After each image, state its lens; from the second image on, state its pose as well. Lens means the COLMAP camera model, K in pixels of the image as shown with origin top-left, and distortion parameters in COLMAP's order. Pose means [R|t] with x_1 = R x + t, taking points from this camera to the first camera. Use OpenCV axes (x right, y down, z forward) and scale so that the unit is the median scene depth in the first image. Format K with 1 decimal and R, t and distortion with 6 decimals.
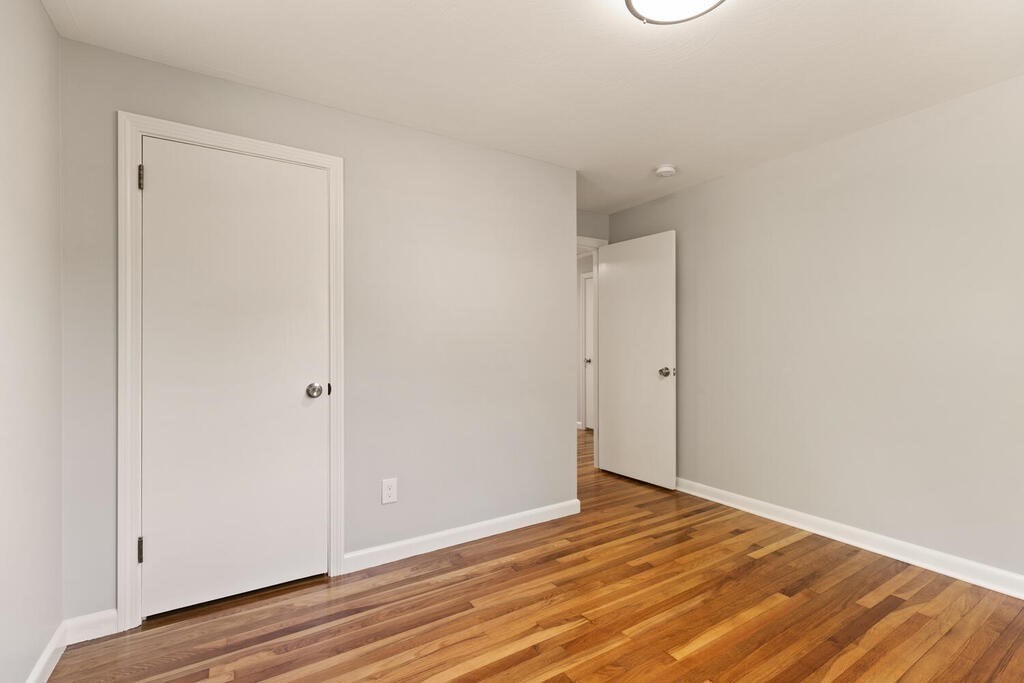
lens RADIAL K [[457.3, 0, 509.8], [0, 457.3, 338.3], [0, 0, 1]] dist [0.002831, 0.000790]
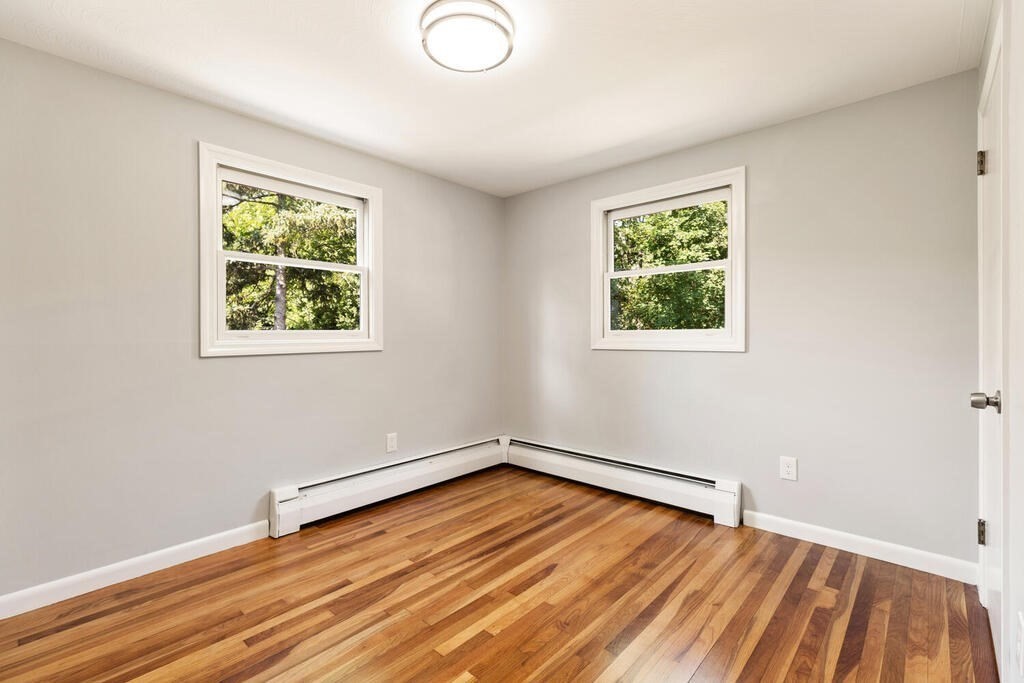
lens RADIAL K [[457.3, 0, 509.8], [0, 457.3, 338.3], [0, 0, 1]] dist [0.002831, 0.000790]
pose [[-0.962957, 0.011031, -0.269428, 0.516999], [0.011169, 0.999937, 0.001021, 0.025627], [0.269422, -0.002026, -0.963020, 1.893570]]
